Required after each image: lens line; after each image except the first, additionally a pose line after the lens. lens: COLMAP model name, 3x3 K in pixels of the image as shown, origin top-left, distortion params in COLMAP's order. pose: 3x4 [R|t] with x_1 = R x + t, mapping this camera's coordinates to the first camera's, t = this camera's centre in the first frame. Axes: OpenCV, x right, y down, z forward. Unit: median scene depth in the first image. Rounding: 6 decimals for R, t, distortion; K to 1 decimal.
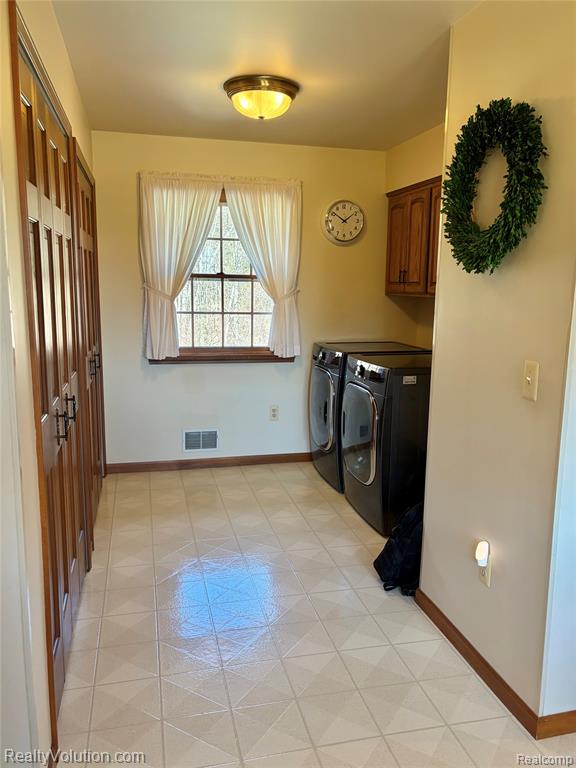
lens RADIAL K [[594.8, 0, 290.0], [0, 594.8, 383.1], [0, 0, 1]] dist [0.052743, 0.001168]
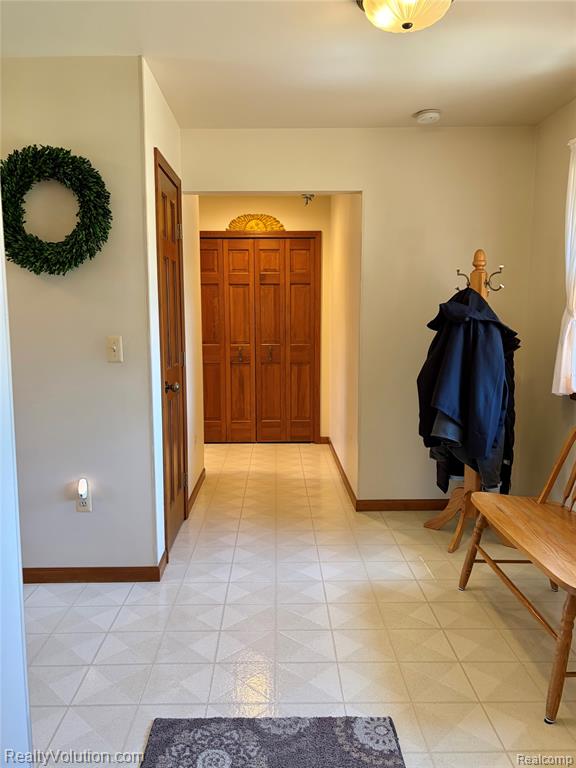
lens RADIAL K [[594.8, 0, 285.2], [0, 594.8, 383.3], [0, 0, 1]] dist [0.052743, 0.001168]
pose [[0.227834, -0.132553, 0.964635, -0.426404], [0.178047, 0.979659, 0.092565, 0.008097], [-0.957283, 0.150661, 0.246801, 0.117276]]
